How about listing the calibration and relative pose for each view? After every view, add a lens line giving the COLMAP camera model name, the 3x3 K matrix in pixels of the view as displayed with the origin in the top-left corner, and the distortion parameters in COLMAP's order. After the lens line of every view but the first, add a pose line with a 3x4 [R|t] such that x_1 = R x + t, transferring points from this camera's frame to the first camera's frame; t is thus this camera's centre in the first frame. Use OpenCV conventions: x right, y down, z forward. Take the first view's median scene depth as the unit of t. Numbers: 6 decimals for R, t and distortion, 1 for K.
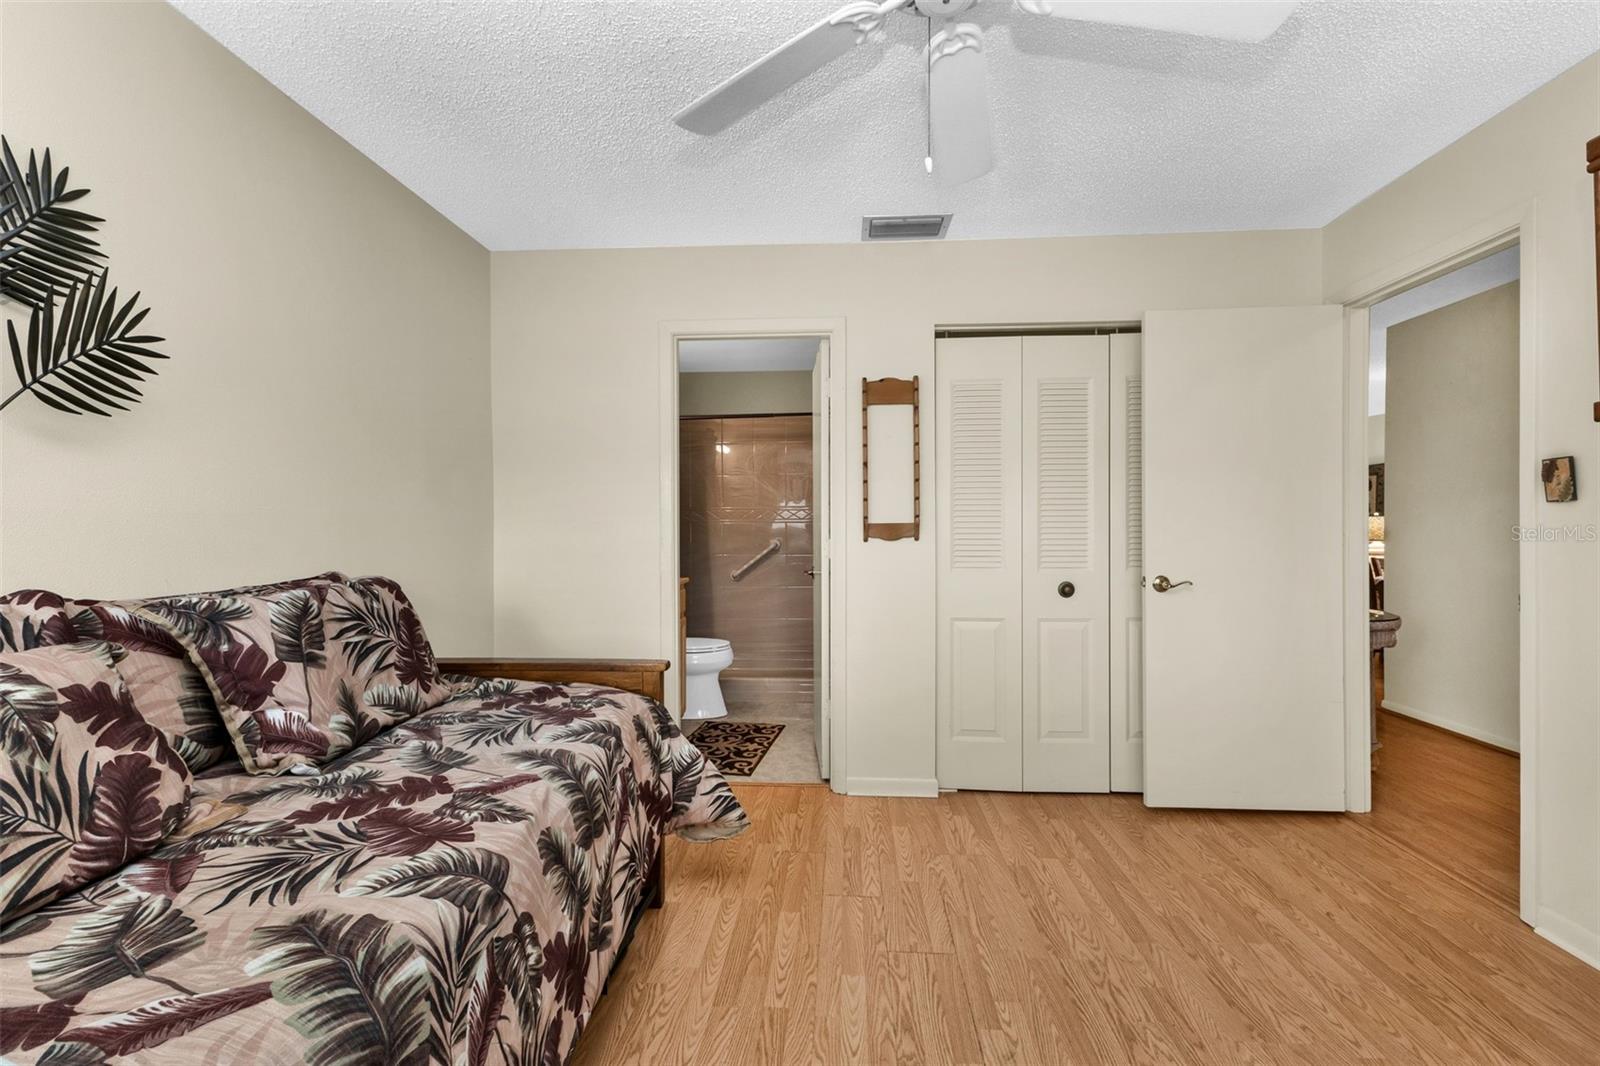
lens RADIAL K [[691.1, 0, 805.7], [0, 691.1, 525.6], [0, 0, 1]] dist [0.001456, -0.000895]
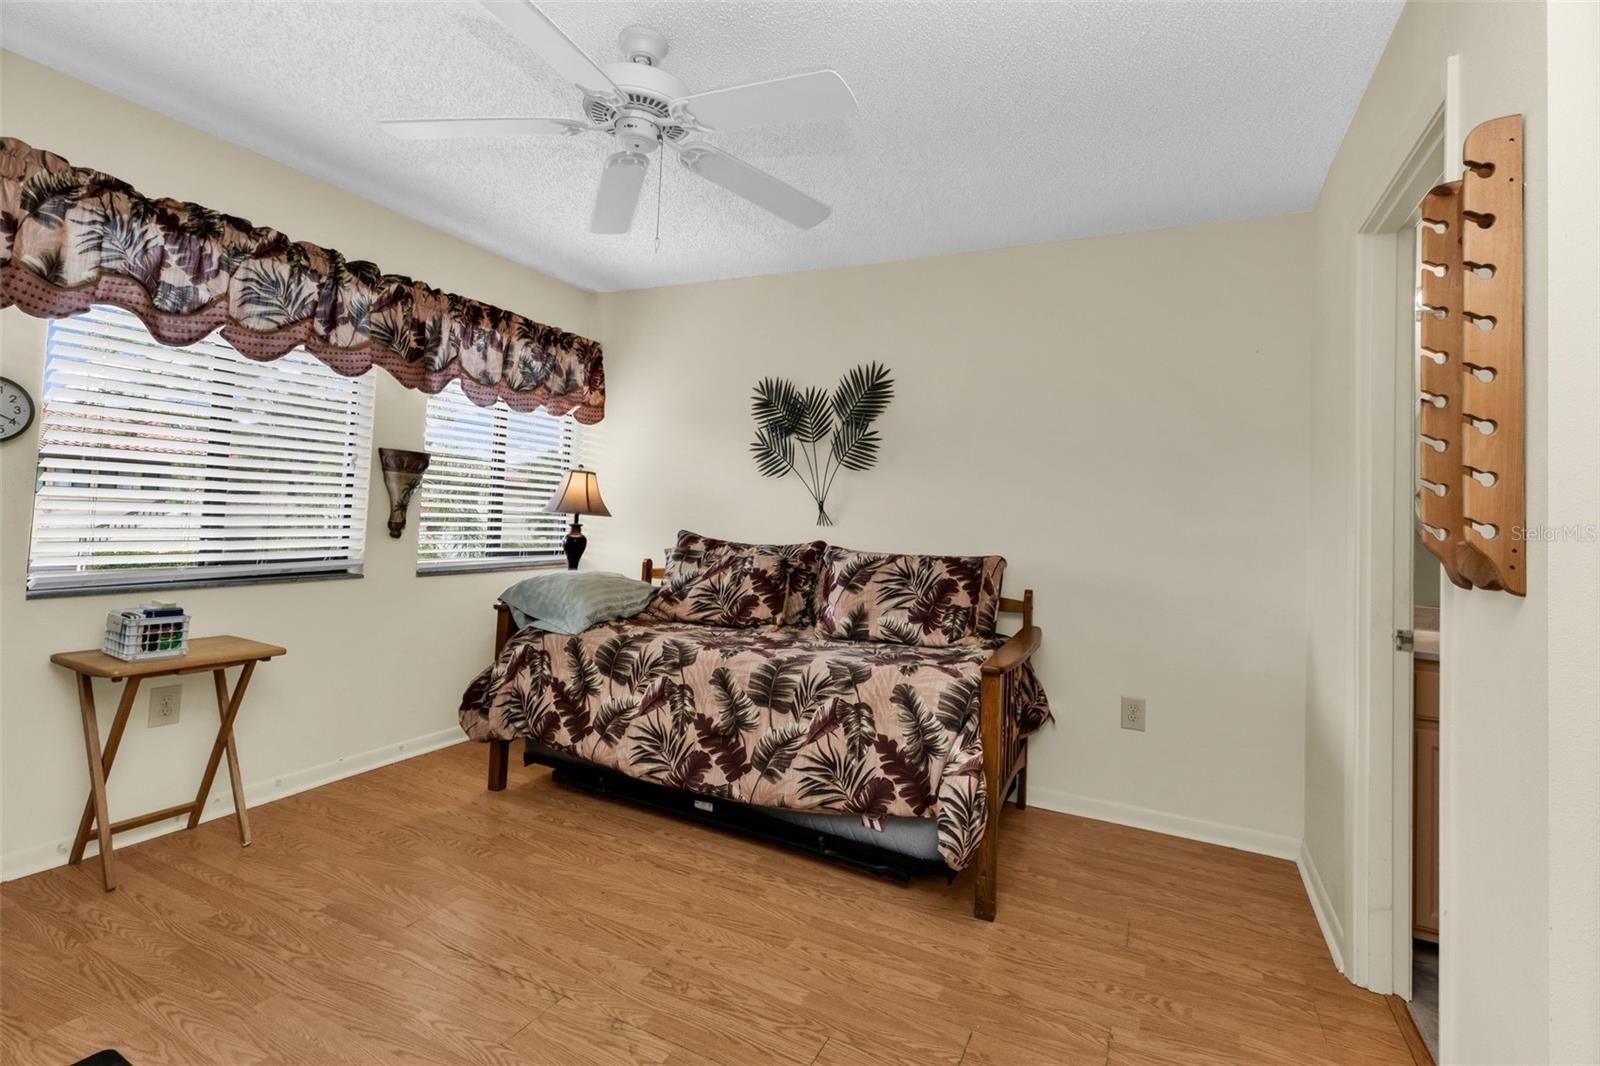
lens RADIAL K [[743.8, 0, 805.6], [0, 743.8, 474.8], [0, 0, 1]] dist [0.001145, -0.000353]
pose [[-0.372376, -0.062921, -0.925947, 1.137955], [-0.041826, 0.997823, -0.050984, -0.007767], [0.927139, 0.019743, -0.374197, 1.479571]]
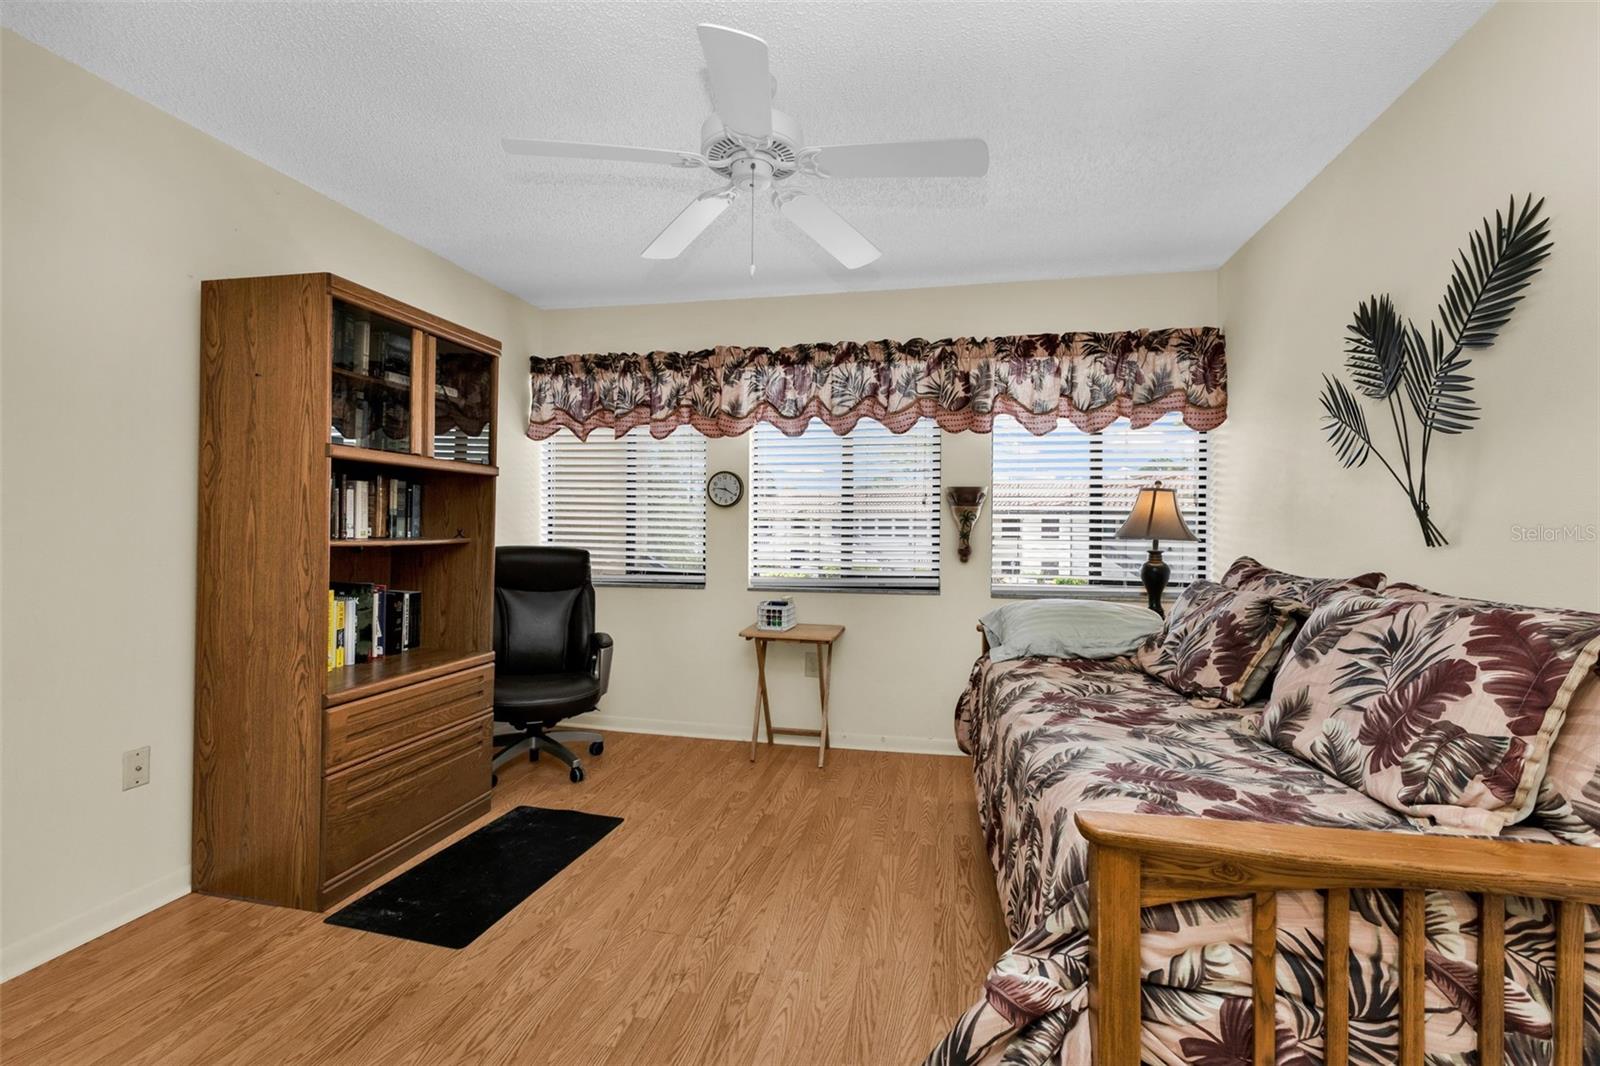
lens RADIAL K [[691.1, 0, 805.7], [0, 691.1, 525.6], [0, 0, 1]] dist [0.001456, -0.000895]
pose [[-0.990384, -0.003593, 0.138301, -0.101634], [-0.004651, 0.999962, -0.007324, 0.008195], [-0.138270, -0.007897, -0.990363, 1.917069]]
